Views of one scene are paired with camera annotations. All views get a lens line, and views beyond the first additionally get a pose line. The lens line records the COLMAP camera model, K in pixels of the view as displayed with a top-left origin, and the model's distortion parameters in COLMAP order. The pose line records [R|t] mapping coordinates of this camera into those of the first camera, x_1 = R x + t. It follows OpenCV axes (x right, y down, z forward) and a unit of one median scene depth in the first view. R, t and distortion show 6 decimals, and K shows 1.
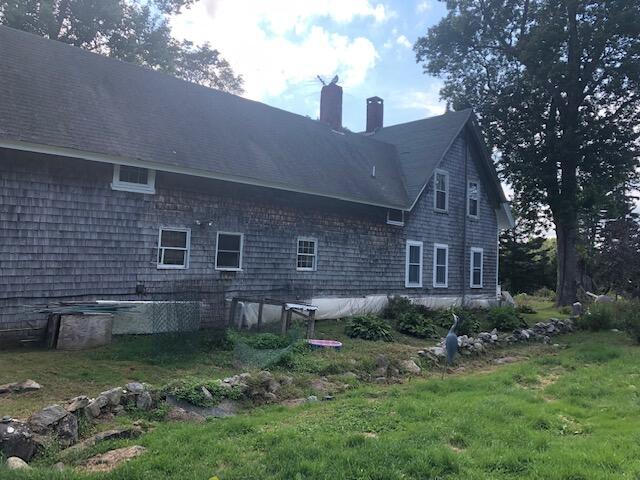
lens RADIAL K [[519.2, 0, 319.9], [0, 519.2, 241.3], [0, 0, 1]] dist [0.005432, 0.001240]
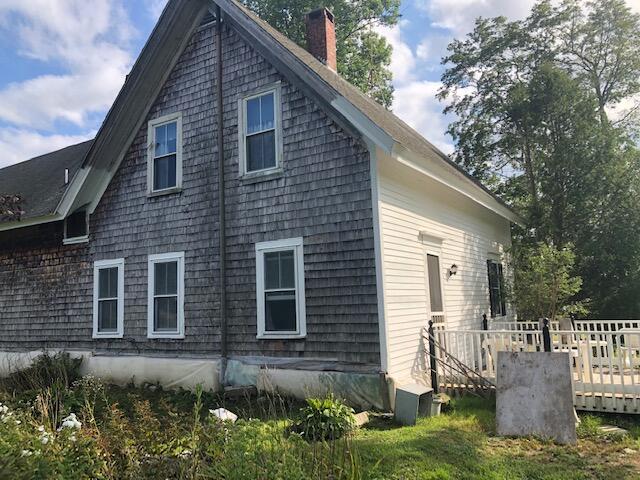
lens RADIAL K [[519.2, 0, 319.9], [0, 519.2, 237.5], [0, 0, 1]] dist [0.005432, 0.001240]
pose [[0.254949, -0.169524, -0.951978, 0.793659], [0.099880, 0.983863, -0.148453, 0.084257], [0.961782, -0.057236, 0.267767, 1.040128]]
